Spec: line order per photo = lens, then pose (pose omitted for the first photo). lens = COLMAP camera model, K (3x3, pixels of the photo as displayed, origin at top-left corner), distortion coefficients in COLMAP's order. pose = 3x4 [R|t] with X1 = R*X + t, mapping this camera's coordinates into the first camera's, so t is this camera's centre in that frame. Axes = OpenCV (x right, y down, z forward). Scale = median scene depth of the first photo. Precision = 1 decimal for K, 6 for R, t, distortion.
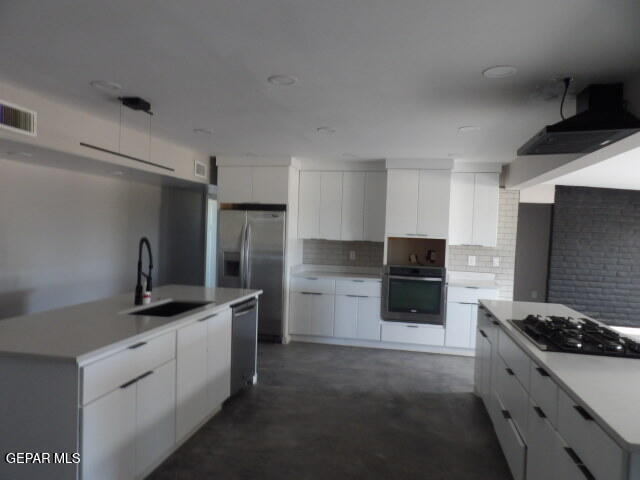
lens RADIAL K [[456.0, 0, 318.4], [0, 456.0, 240.5], [0, 0, 1]] dist [-0.021244, 0.025430]
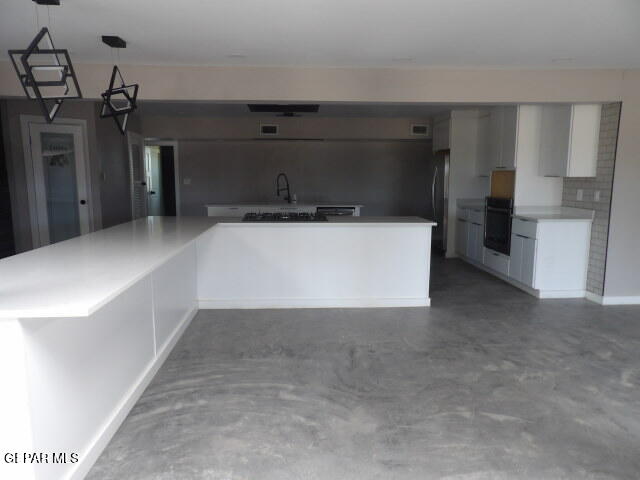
lens RADIAL K [[456.0, 0, 319.5], [0, 456.0, 238.8], [0, 0, 1]] dist [-0.021244, 0.025430]
pose [[0.266278, 0.095971, -0.959107, 1.050253], [-0.018898, 0.995360, 0.094352, 0.055995], [0.963711, -0.006999, 0.266856, 0.299756]]
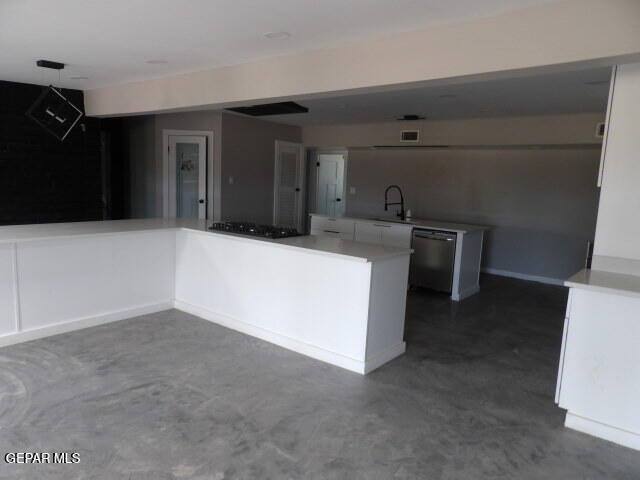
lens RADIAL K [[456.0, 0, 317.7], [0, 456.0, 242.4], [0, 0, 1]] dist [-0.021244, 0.025430]
pose [[-0.434510, 0.069227, -0.898003, 0.877894], [-0.085627, 0.989351, 0.117700, 0.019492], [0.896587, 0.128035, -0.423955, 0.856361]]
